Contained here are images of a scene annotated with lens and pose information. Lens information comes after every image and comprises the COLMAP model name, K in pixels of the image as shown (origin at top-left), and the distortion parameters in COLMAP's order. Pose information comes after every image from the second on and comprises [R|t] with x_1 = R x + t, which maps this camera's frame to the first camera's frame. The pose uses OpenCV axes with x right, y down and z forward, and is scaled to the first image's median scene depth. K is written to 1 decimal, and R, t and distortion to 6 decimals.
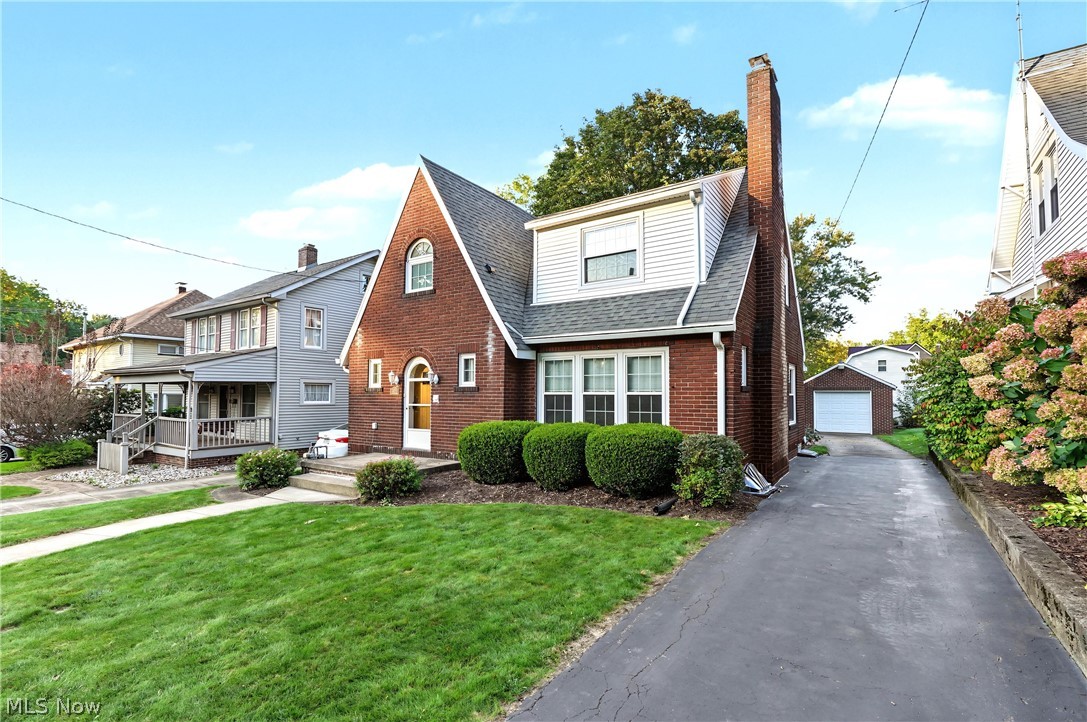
lens RADIAL K [[510.1, 0, 544.3], [0, 510.1, 370.7], [0, 0, 1]] dist [0.000565, -0.000113]
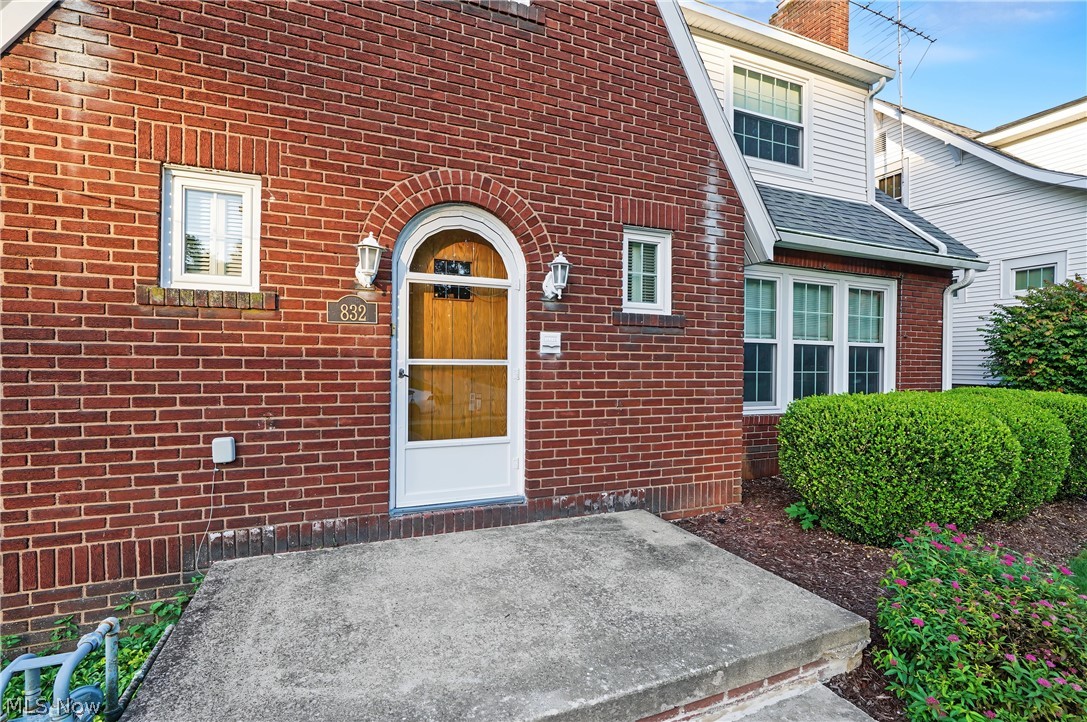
lens RADIAL K [[496.6, 0, 544.4], [0, 496.6, 365.0], [0, 0, 1]] dist [-0.012360, 0.000332]
pose [[0.541811, -0.006035, 0.840479, -0.510741], [-0.053697, 0.997683, 0.041779, 0.057895], [-0.838784, -0.067767, 0.540231, 0.860668]]
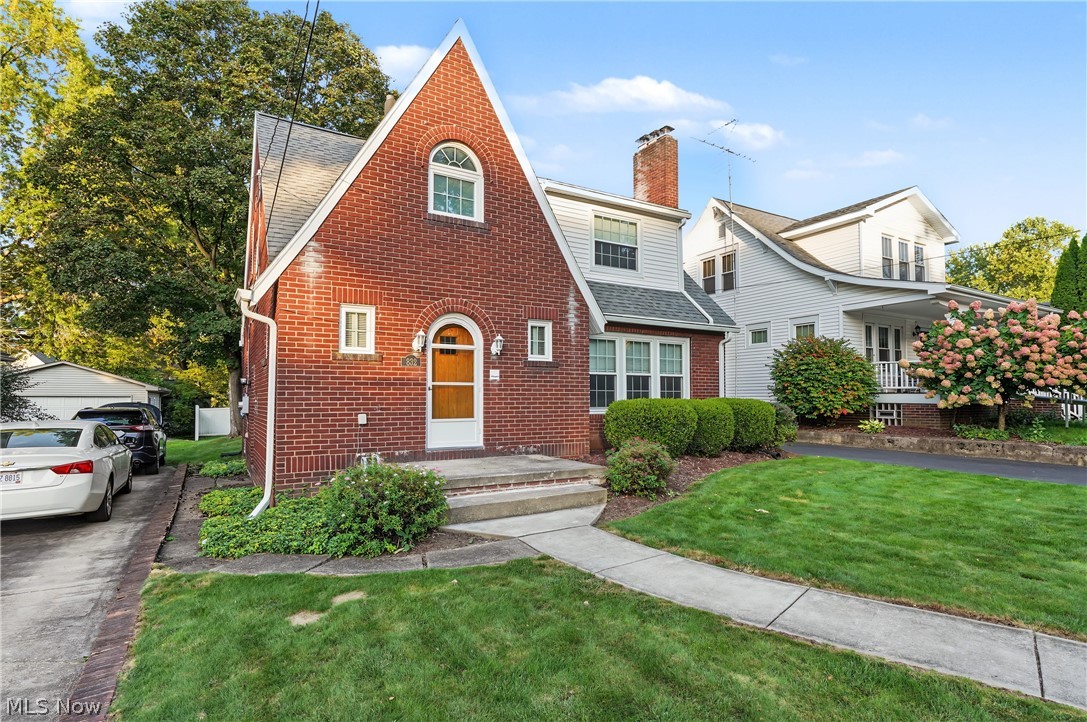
lens RADIAL K [[546.4, 0, 542.9], [0, 546.4, 370.0], [0, 0, 1]] dist [-0.002281, -0.000206]
pose [[0.417845, 0.040348, 0.907622, -0.933860], [-0.046426, 0.998656, -0.023022, 0.065250], [-0.907331, -0.032517, 0.419157, 0.634555]]
